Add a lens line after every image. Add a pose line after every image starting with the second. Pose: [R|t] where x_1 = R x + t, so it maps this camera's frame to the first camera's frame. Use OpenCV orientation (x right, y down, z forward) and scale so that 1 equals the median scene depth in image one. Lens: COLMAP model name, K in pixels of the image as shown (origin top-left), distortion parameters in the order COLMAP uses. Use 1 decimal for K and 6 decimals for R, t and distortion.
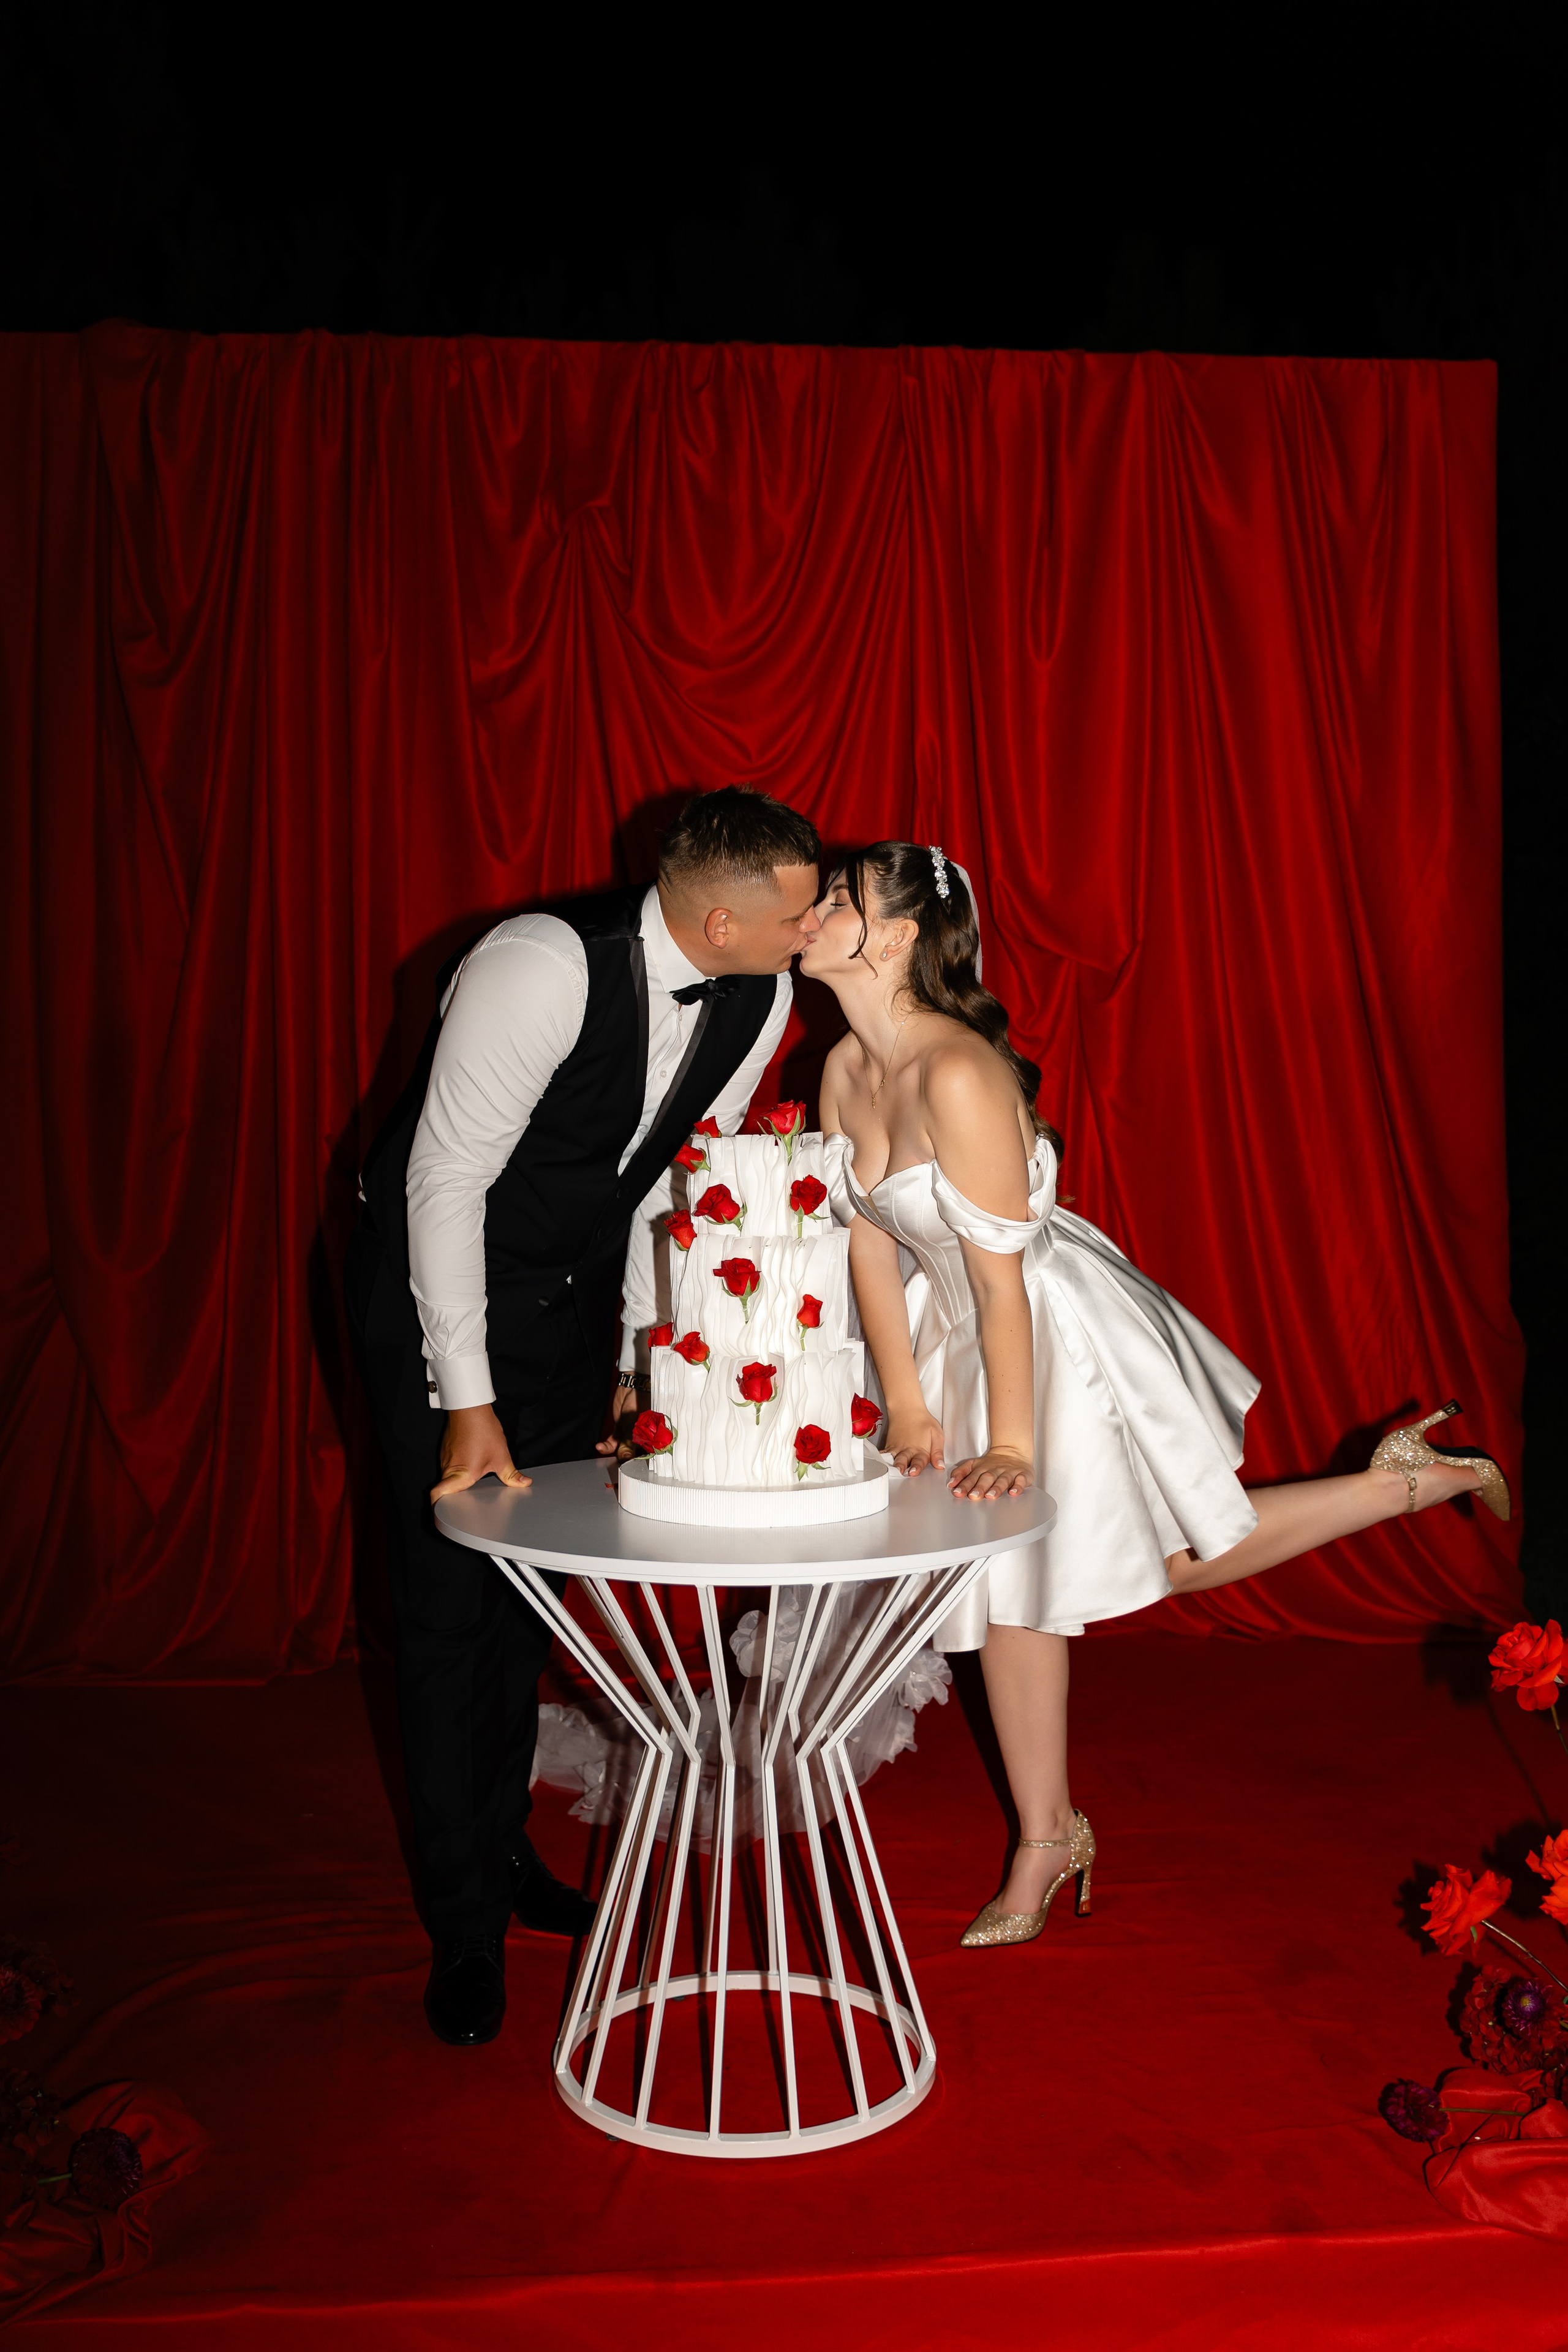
lens RADIAL K [[2062.7, 0, 780.2], [0, 2062.7, 1165.8], [0, 0, 1]] dist [-0.007117, 0.017149]
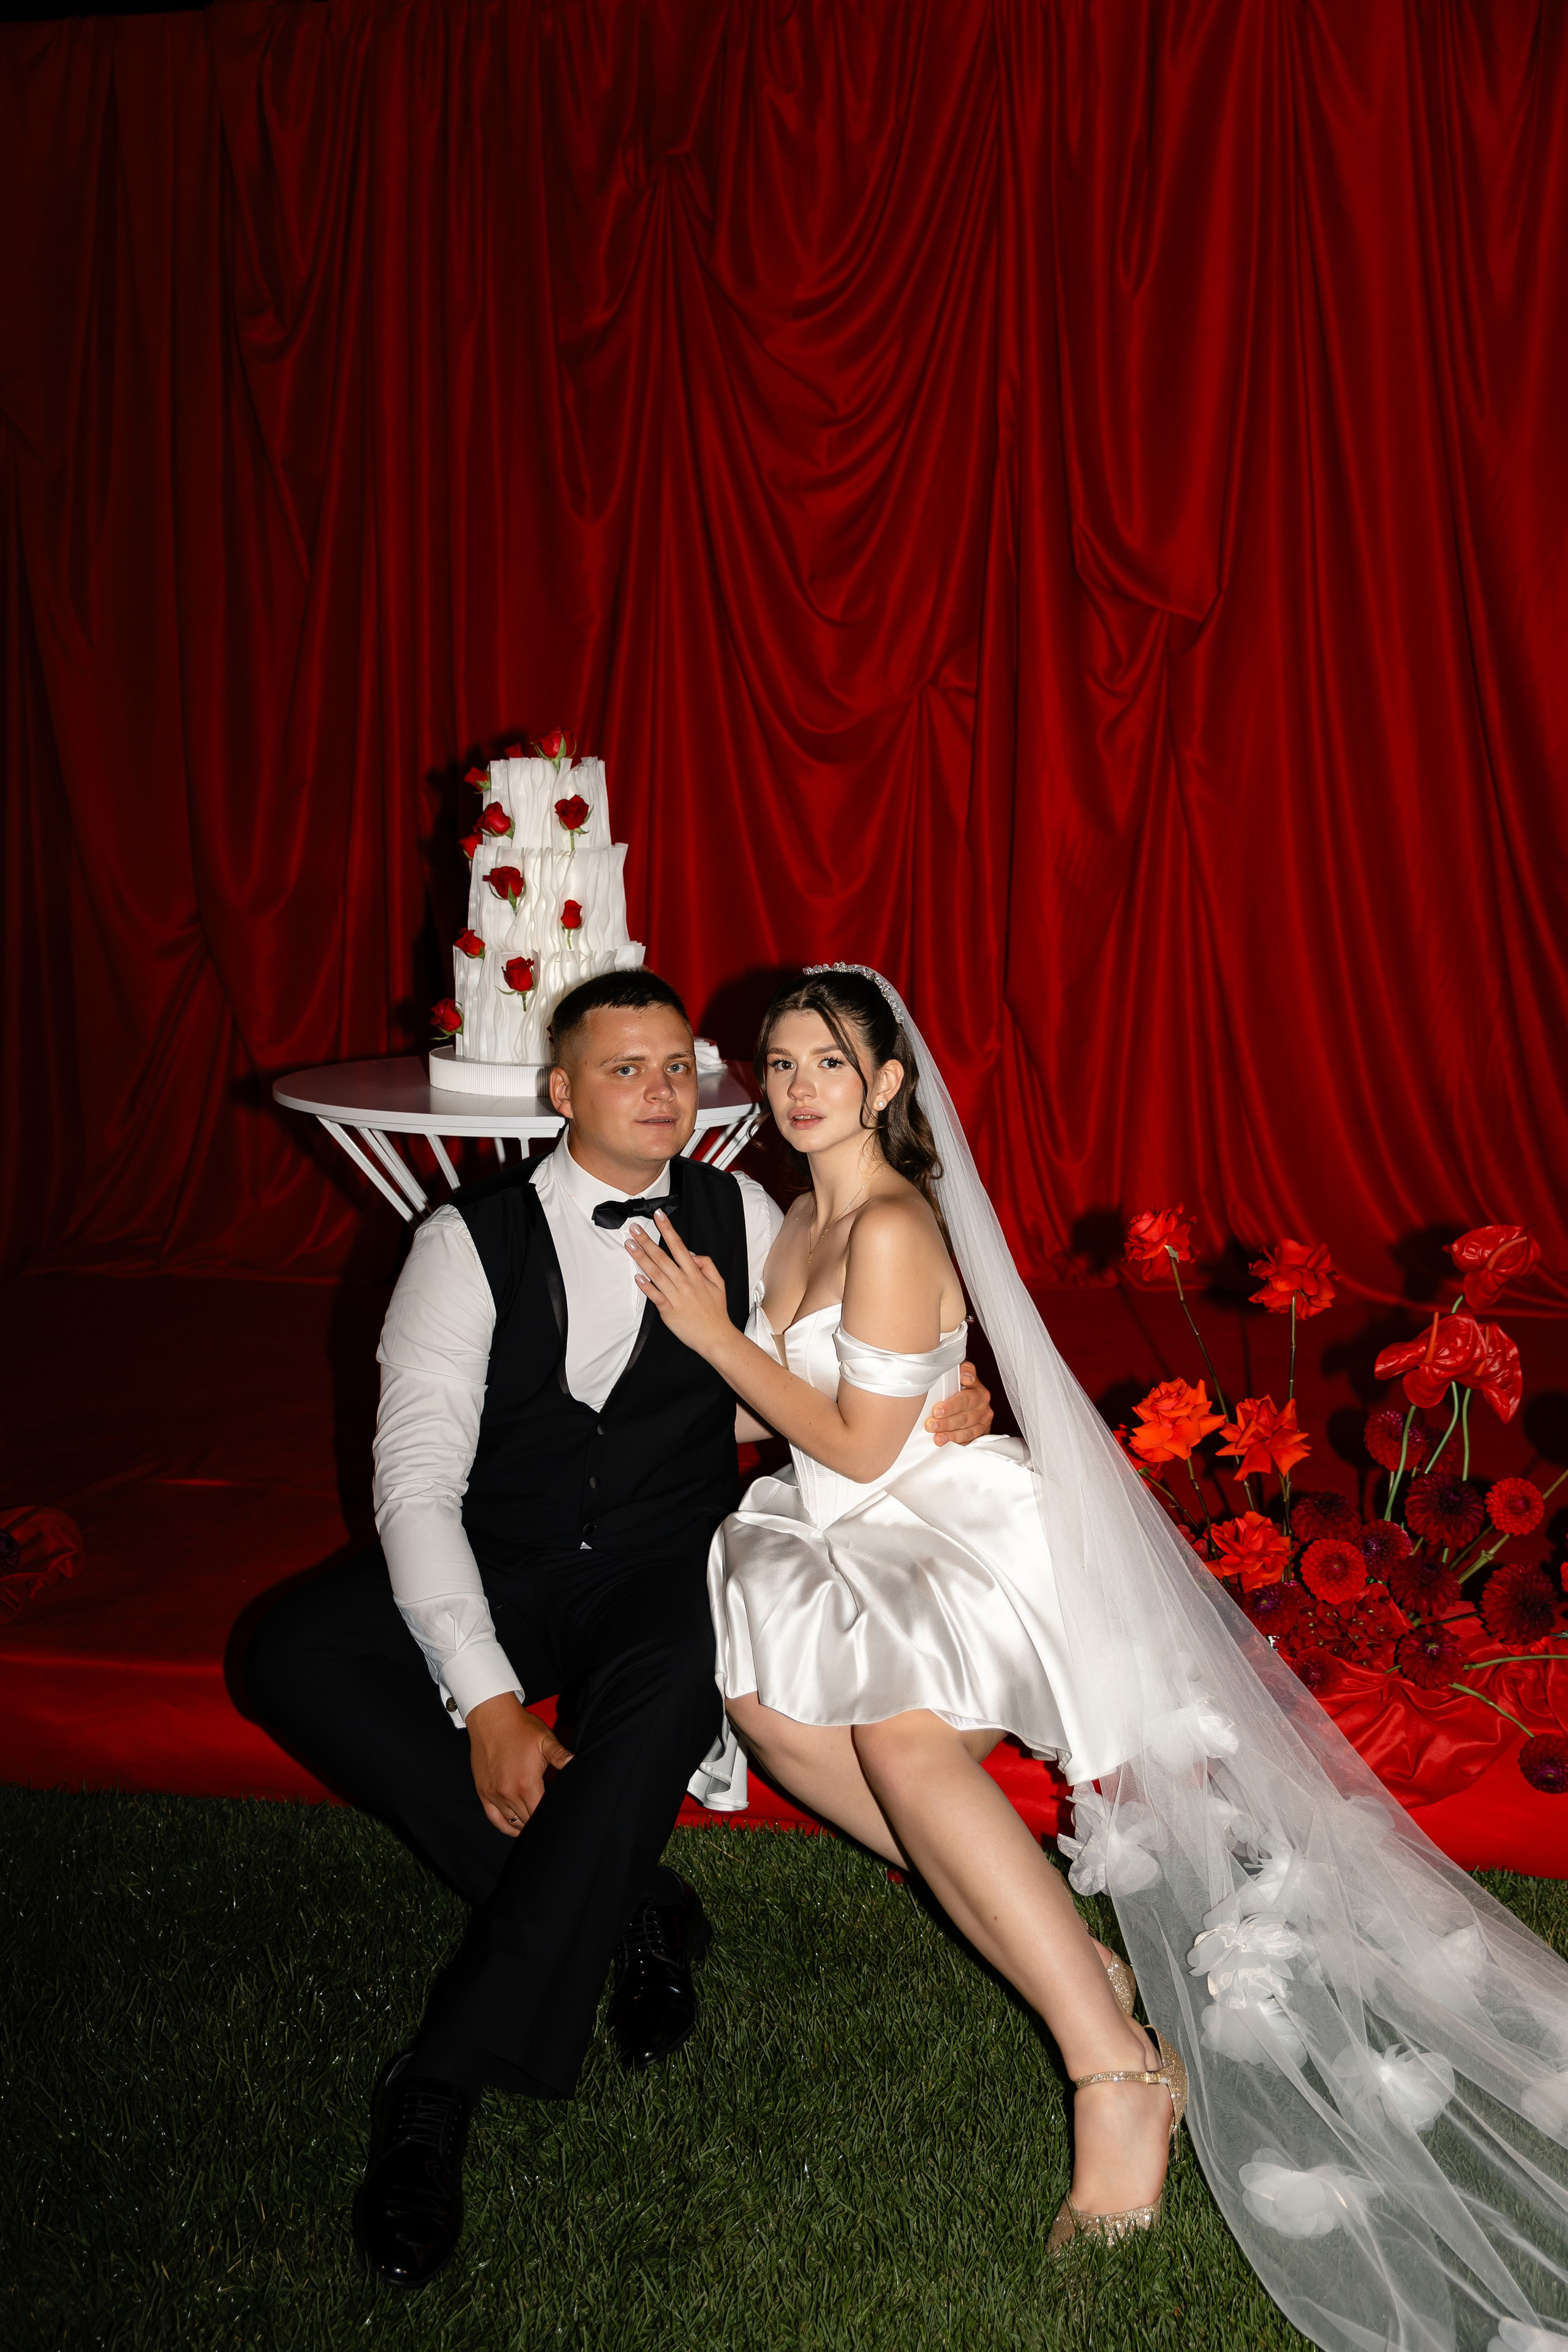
lens RADIAL K [[2200.9, 0, 787.2], [0, 2200.9, 1208.1], [0, 0, 1]] dist [0.011217, 0.000000]
pose [[0.971078, 0.046648, -0.234161, 0.244061], [-0.010896, 0.988365, 0.151710, 0.025622], [0.238513, -0.144771, 0.960288, -0.098993]]
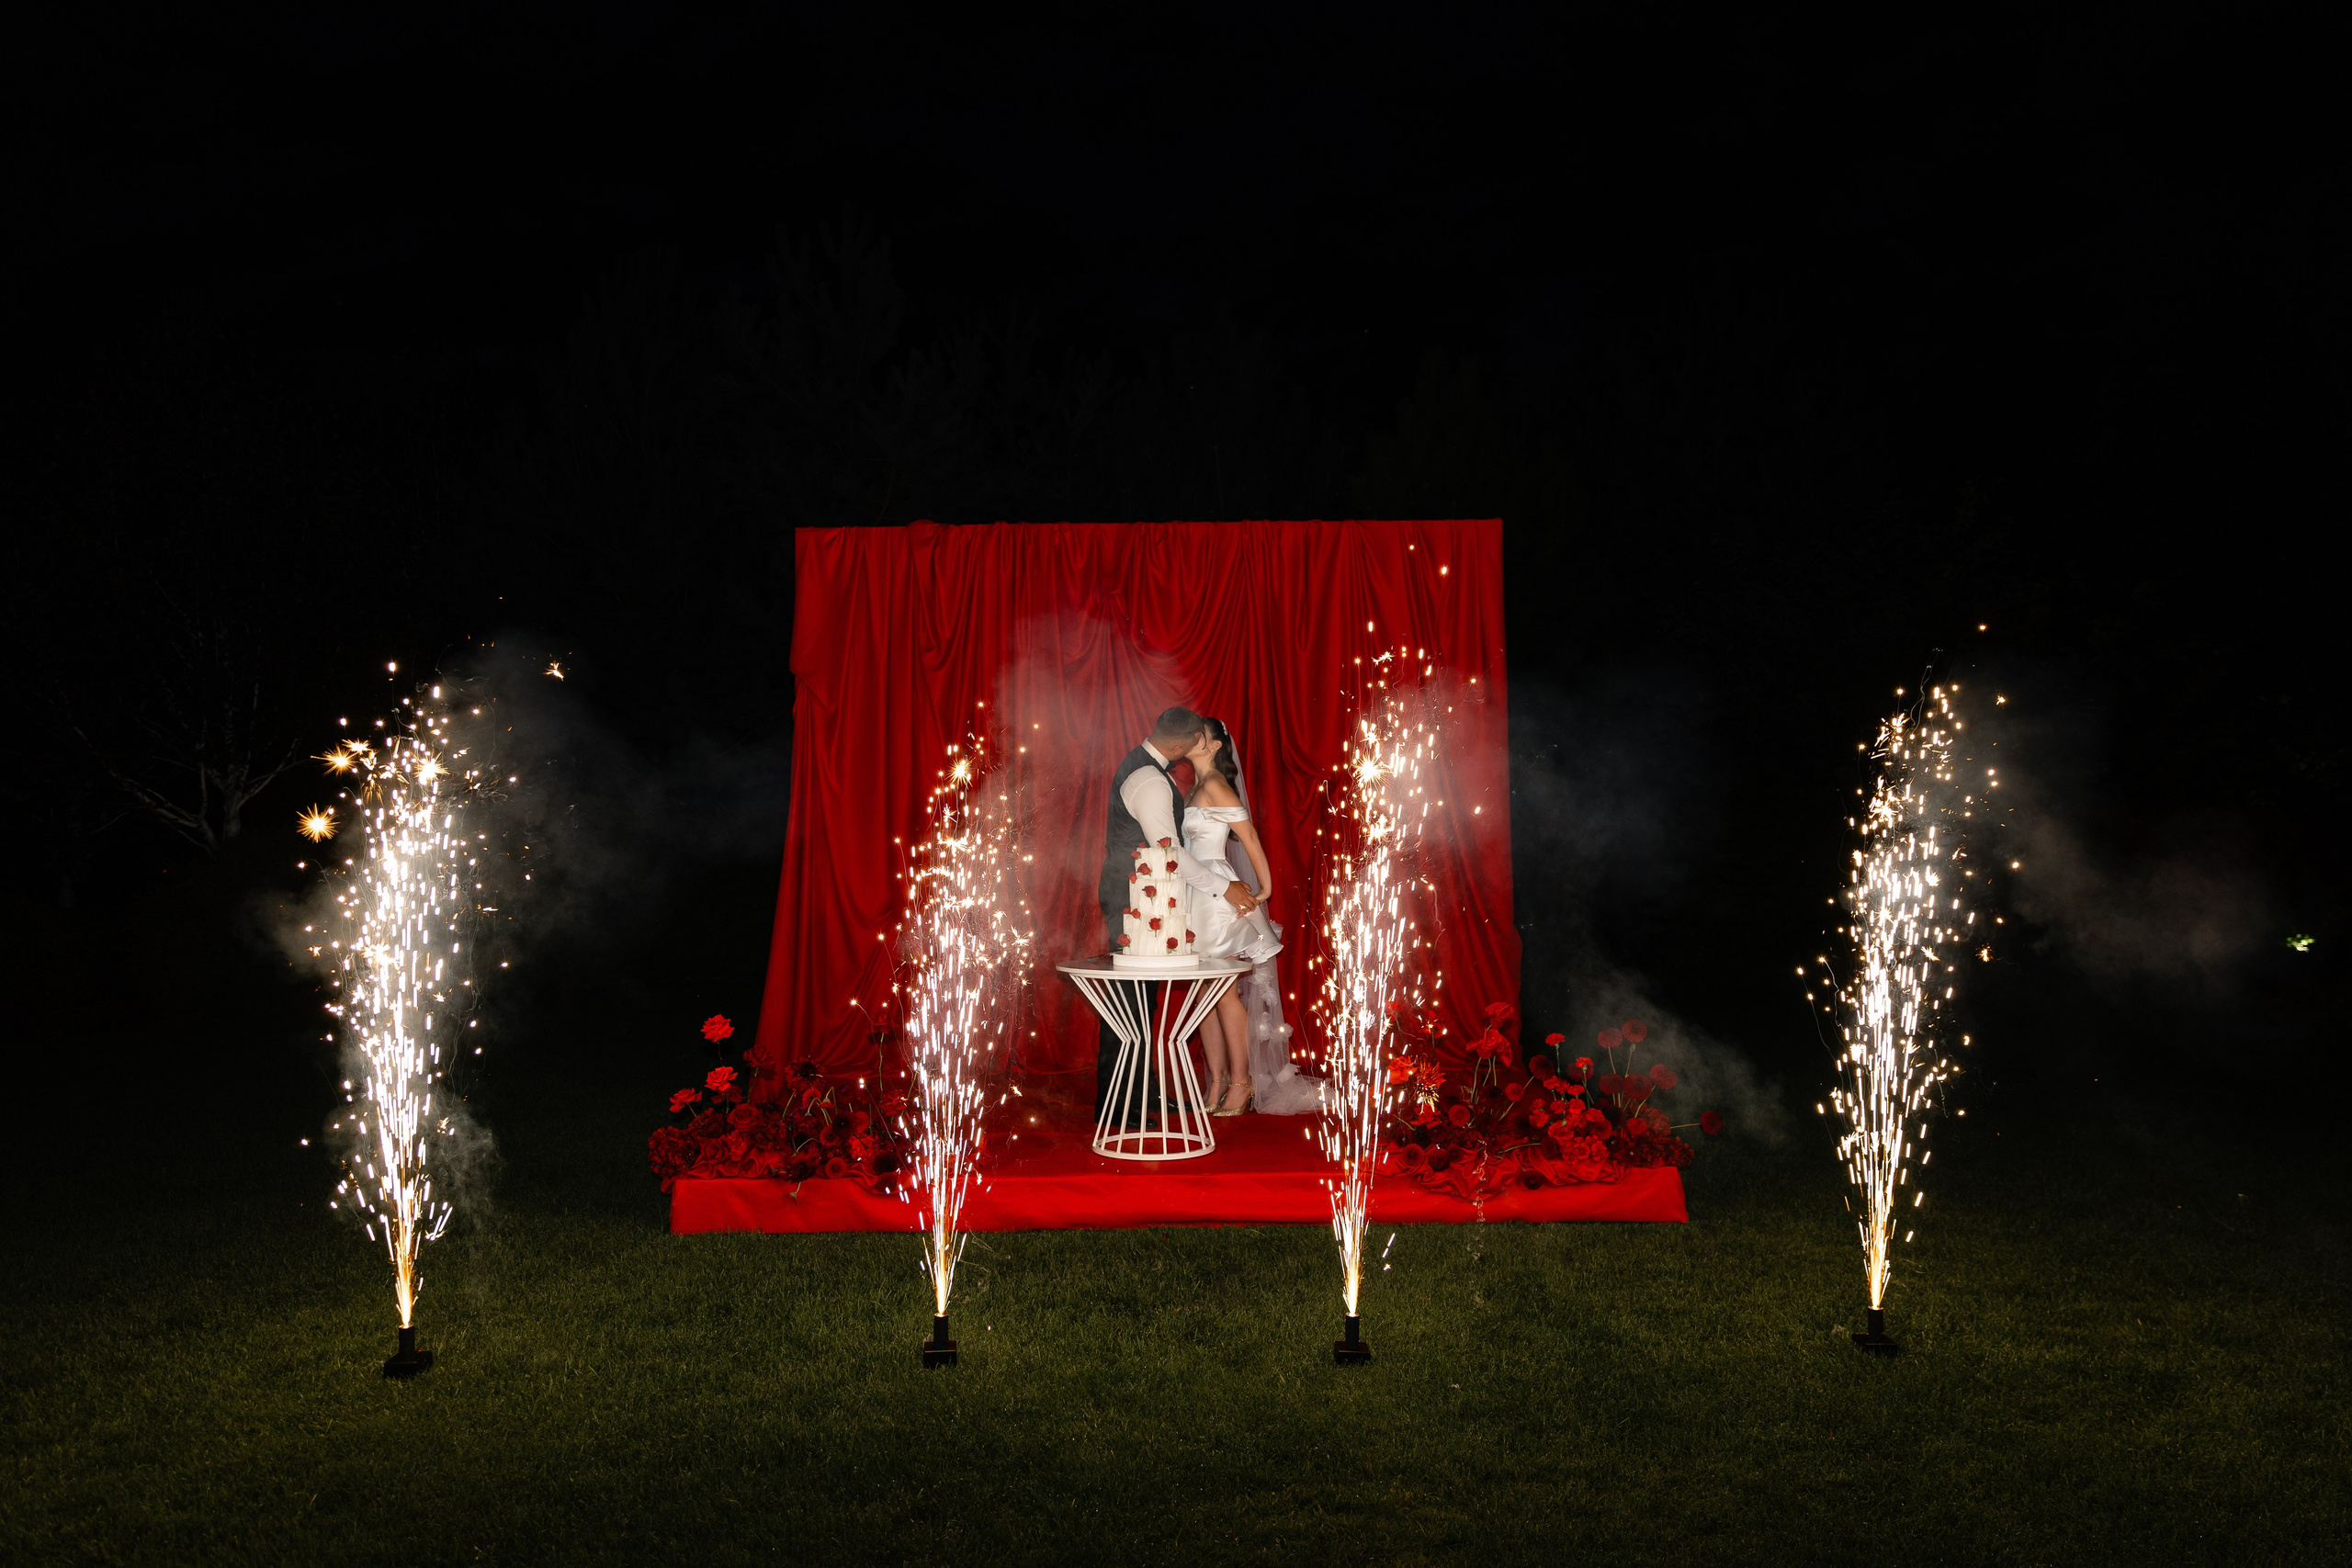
lens RADIAL K [[1590.0, 0, 1177.6], [0, 1590.0, 737.7], [0, 0, 1]] dist [0.020810, -0.005048]
pose [[0.997894, -0.006052, -0.064577, 0.106096], [-0.000253, 0.995266, -0.097183, 0.032006], [0.064859, 0.096995, 0.993169, -0.855288]]
